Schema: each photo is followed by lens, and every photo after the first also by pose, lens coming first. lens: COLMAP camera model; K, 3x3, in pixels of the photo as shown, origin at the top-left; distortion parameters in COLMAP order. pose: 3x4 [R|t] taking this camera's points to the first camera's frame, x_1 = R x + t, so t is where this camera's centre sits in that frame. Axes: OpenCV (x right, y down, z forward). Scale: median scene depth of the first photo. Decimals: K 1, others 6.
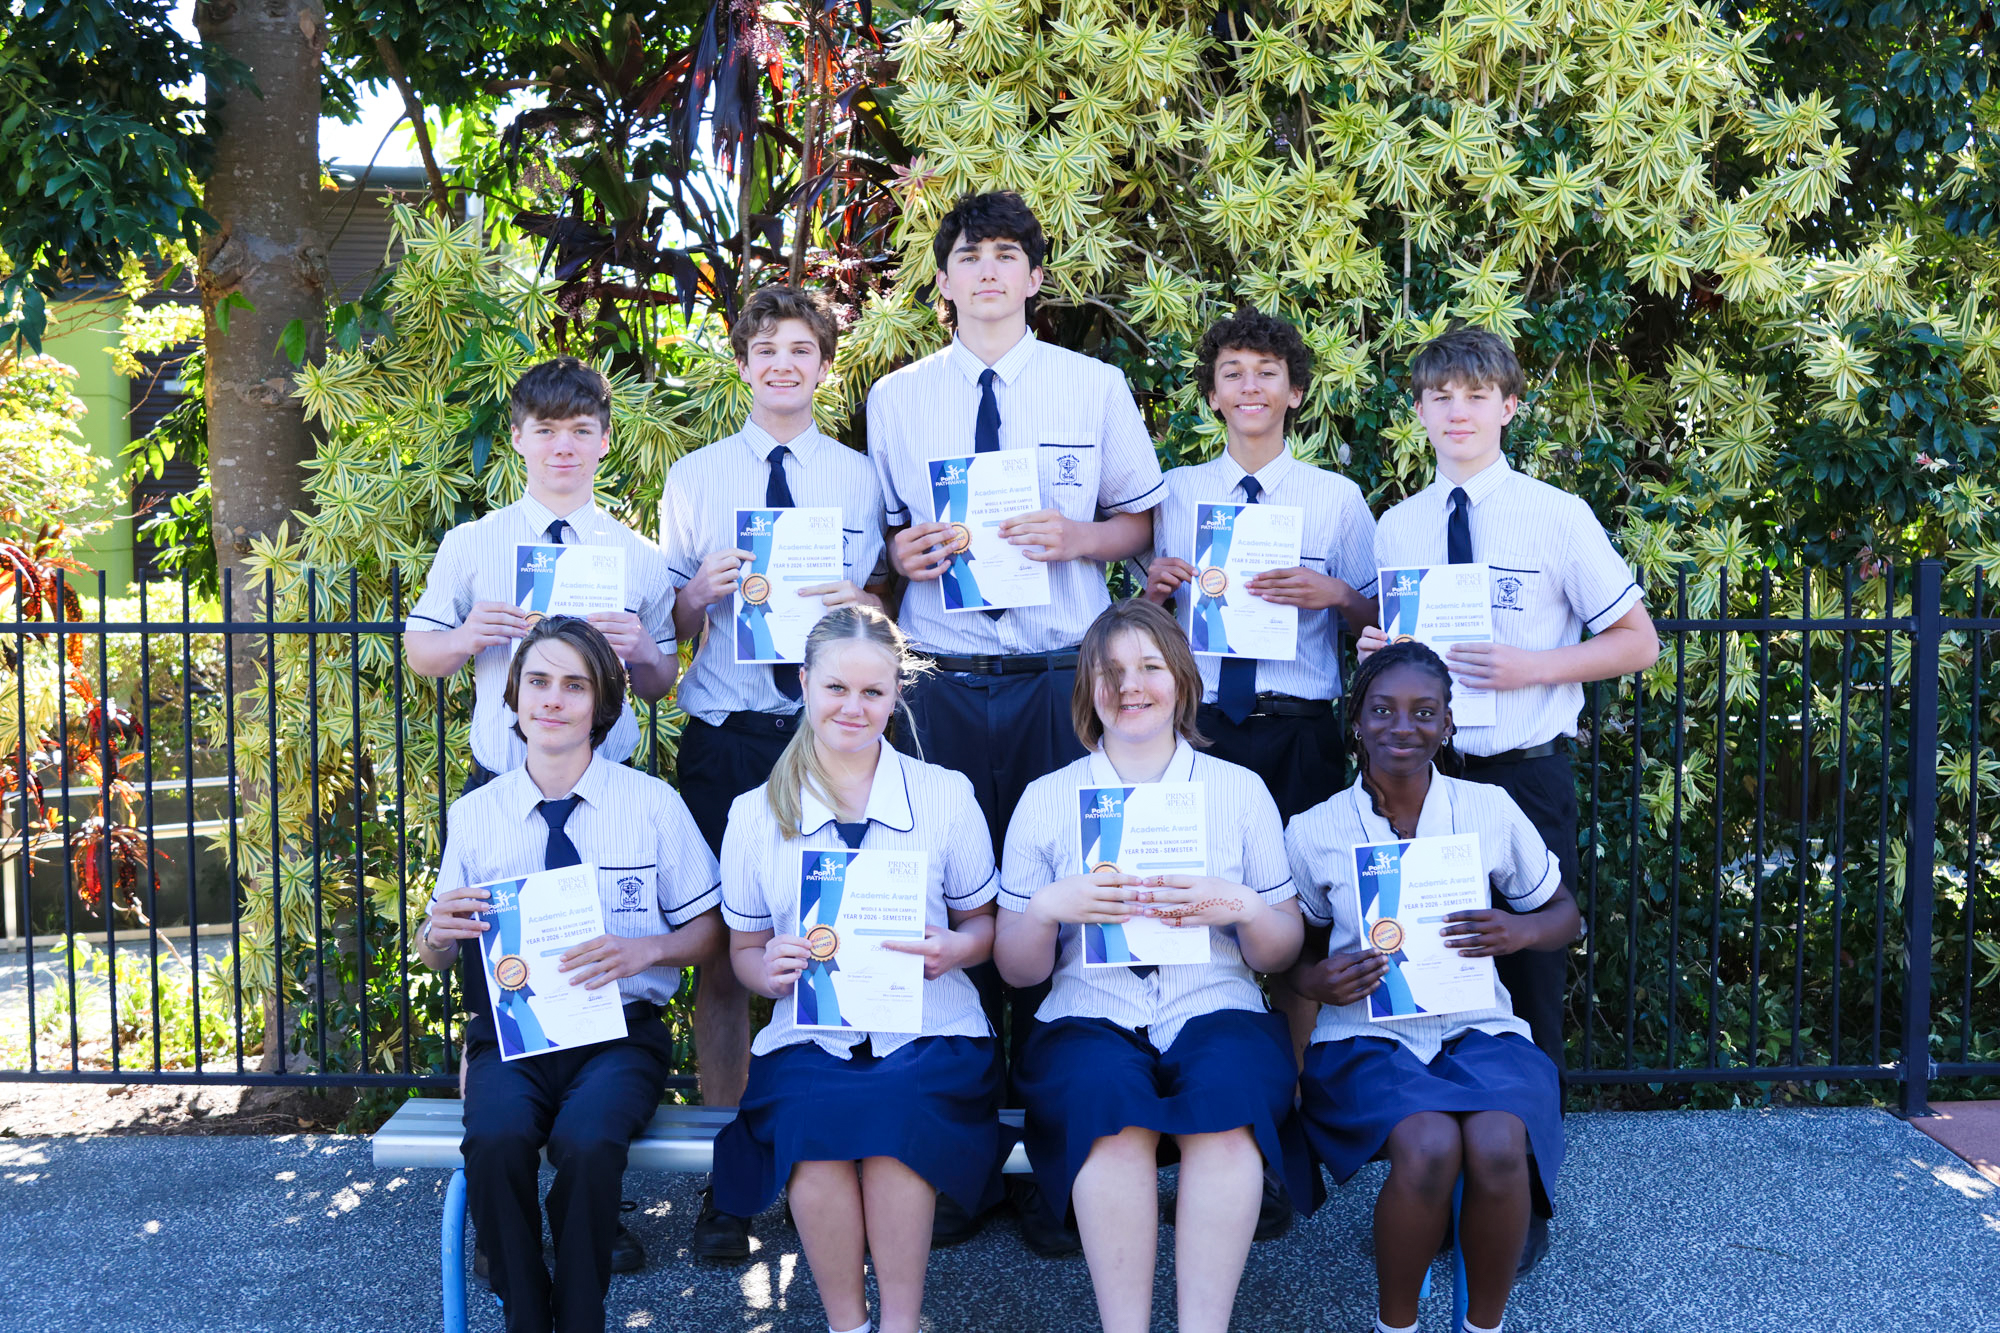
lens RADIAL K [[2236.9, 0, 1003.7], [0, 2236.9, 660.4], [0, 0, 1]] dist [-0.114128, 0.110541]
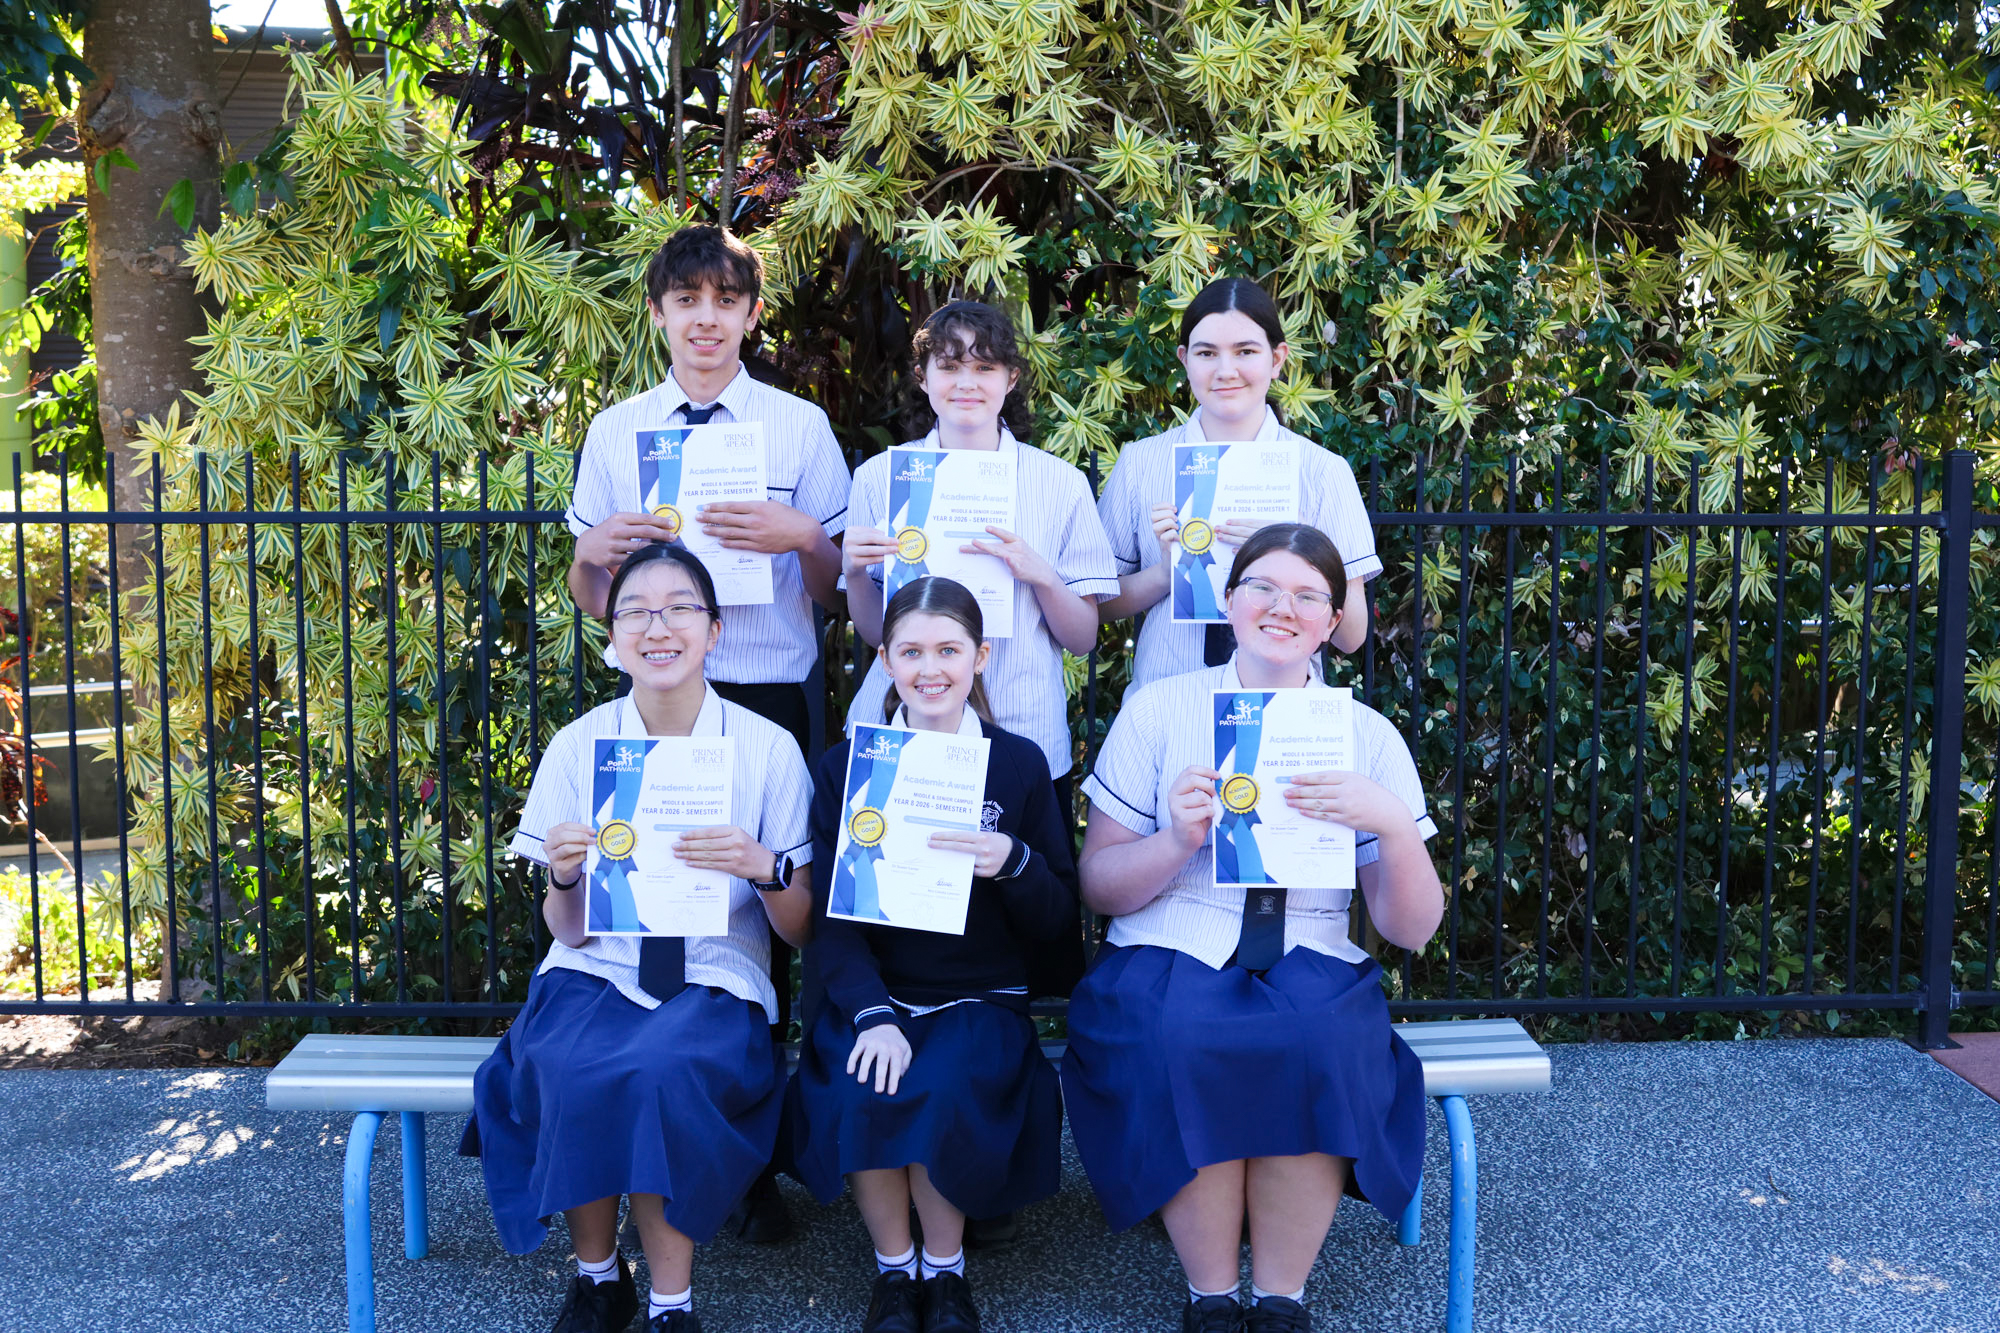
lens RADIAL K [[2334.3, 0, 1005.8], [0, 2334.3, 665.9], [0, 0, 1]] dist [-0.099297, 0.103415]
pose [[0.999795, 0.002390, 0.020109, -0.000108], [-0.003301, 0.998964, 0.045380, 0.001980], [-0.019980, -0.045437, 0.998767, 0.036354]]
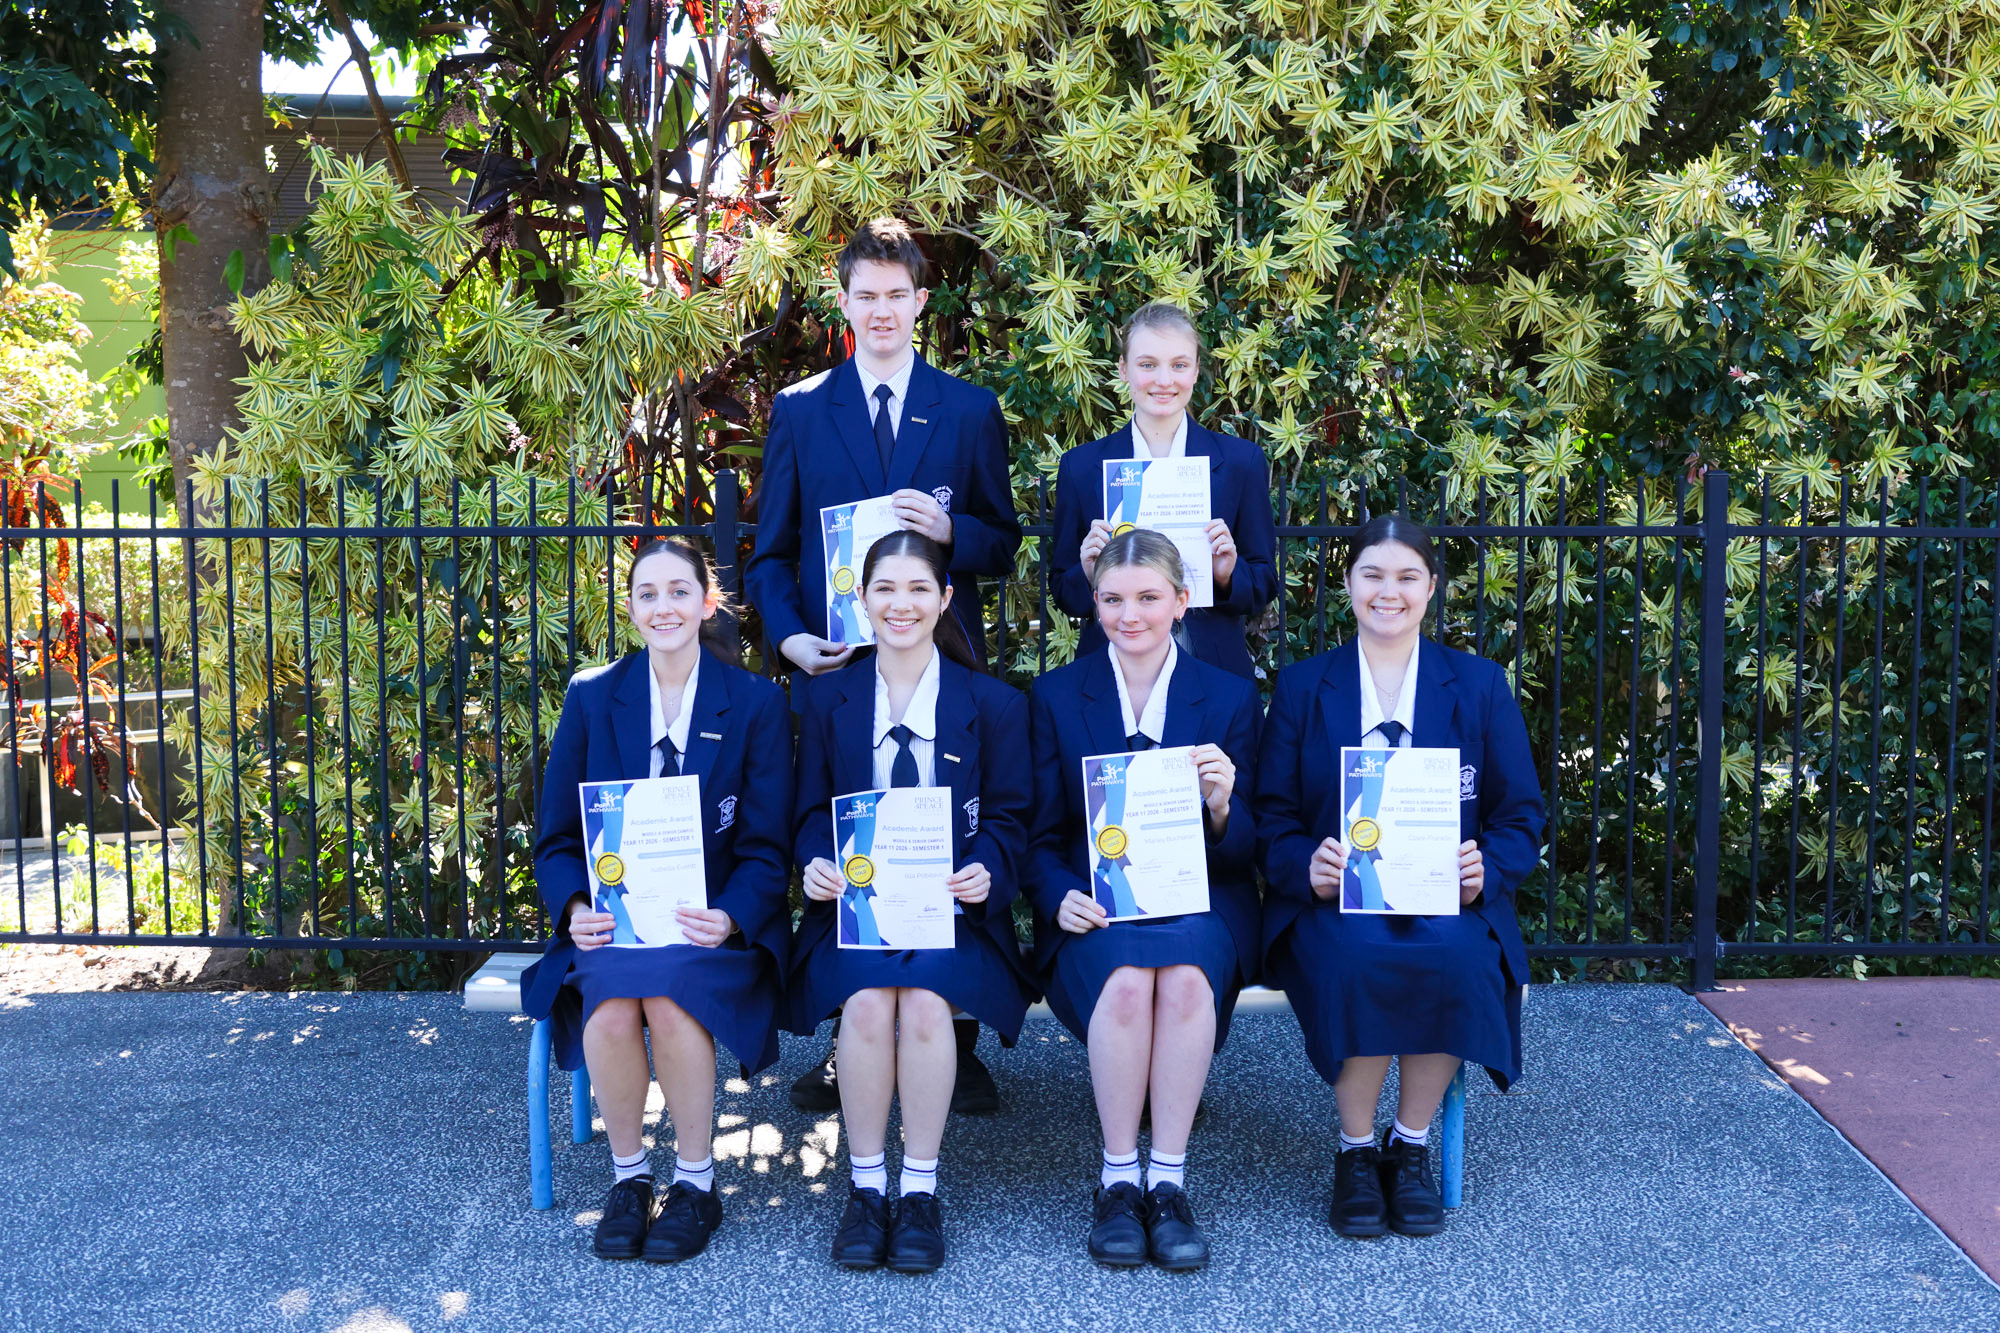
lens RADIAL K [[2236.9, 0, 1003.7], [0, 2236.9, 660.4], [0, 0, 1]] dist [-0.114128, 0.110541]
pose [[0.999240, 0.003915, -0.038791, 0.111024], [-0.002599, 0.999421, 0.033934, 0.009907], [0.038902, -0.033807, 0.998671, -0.081984]]
